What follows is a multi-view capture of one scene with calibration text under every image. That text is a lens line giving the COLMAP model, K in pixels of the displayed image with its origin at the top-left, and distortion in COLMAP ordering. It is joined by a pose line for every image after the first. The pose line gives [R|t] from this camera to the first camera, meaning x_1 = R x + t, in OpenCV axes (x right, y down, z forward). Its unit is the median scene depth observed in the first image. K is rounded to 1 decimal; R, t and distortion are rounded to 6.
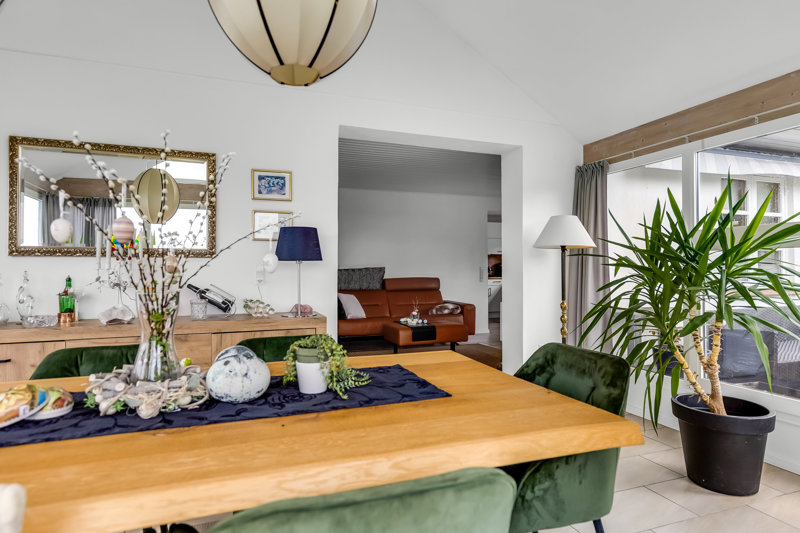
lens RADIAL K [[460.6, 0, 400.0], [0, 460.6, 266.5], [0, 0, 1]] dist [0.001008, 0.000181]
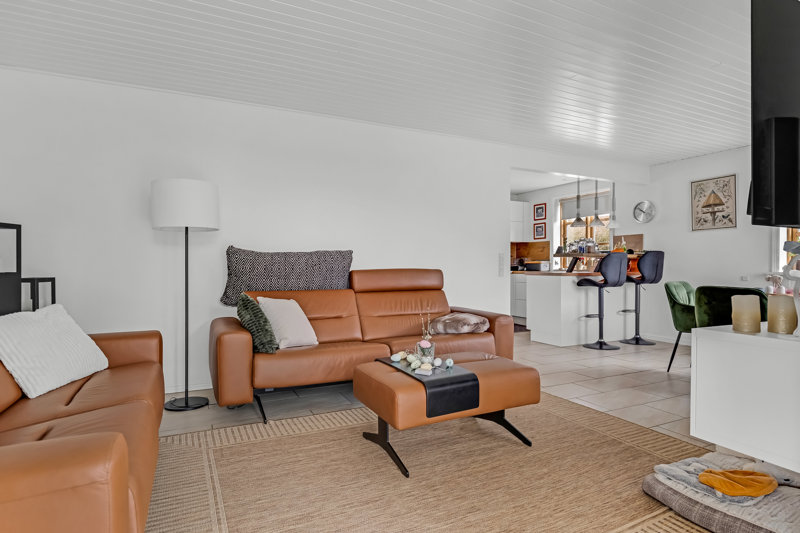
lens RADIAL K [[433.5, 0, 400.0], [0, 433.5, 266.5], [0, 0, 1]] dist [-0.001011, -0.000127]
pose [[0.995161, 0.000374, 0.098256, -0.029097], [-0.001061, 0.999975, 0.006944, 0.018788], [-0.098251, -0.007015, 0.995137, 0.484890]]
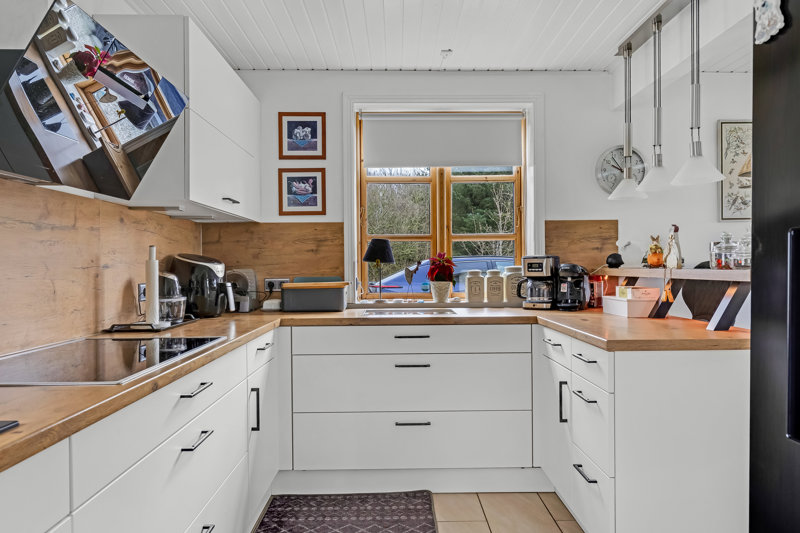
lens RADIAL K [[543.6, 0, 400.0], [0, 543.6, 266.5], [0, 0, 1]] dist [0.001530, -0.000162]
pose [[0.335341, -0.005339, 0.942082, -0.002120], [0.000542, 0.999985, 0.005474, 0.006520], [-0.942097, -0.001325, 0.335338, 0.978399]]
